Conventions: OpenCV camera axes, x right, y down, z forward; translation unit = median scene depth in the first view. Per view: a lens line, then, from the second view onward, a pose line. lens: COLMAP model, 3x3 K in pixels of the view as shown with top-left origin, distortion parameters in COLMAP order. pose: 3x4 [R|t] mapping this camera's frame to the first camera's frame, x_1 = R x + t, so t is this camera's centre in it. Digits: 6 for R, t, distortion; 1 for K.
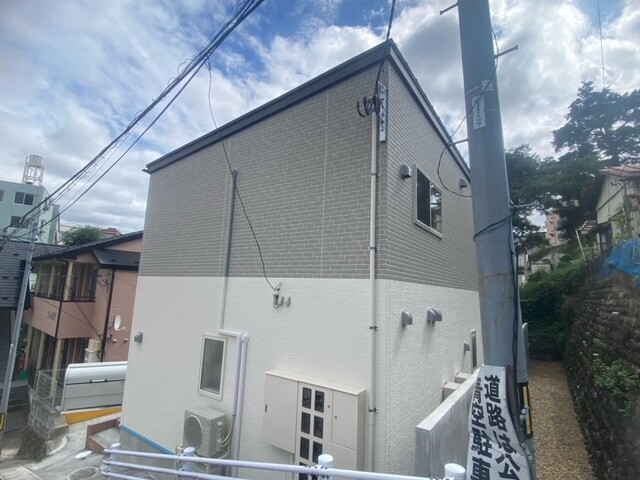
lens RADIAL K [[350.7, 0, 320.0], [0, 350.7, 240.0], [0, 0, 1]] dist [0.099697, -0.075751]
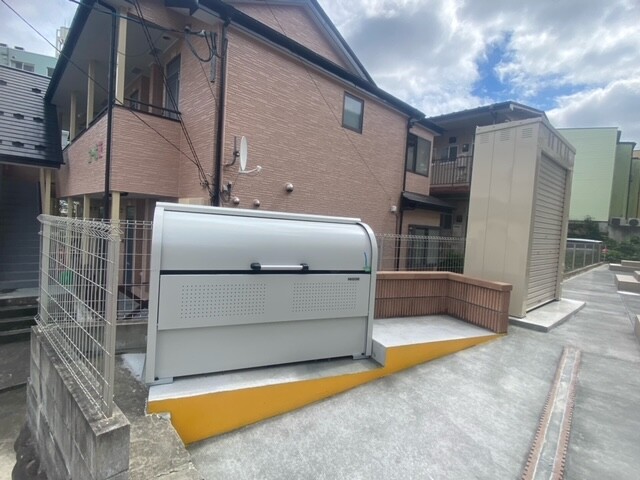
lens RADIAL K [[350.7, 0, 320.0], [0, 350.7, 240.0], [0, 0, 1]] dist [0.099697, -0.075751]
pose [[0.995150, 0.029497, -0.093843, -0.557580], [-0.012105, 0.983454, 0.180755, 0.323348], [0.097622, -0.178743, 0.979041, 0.761425]]
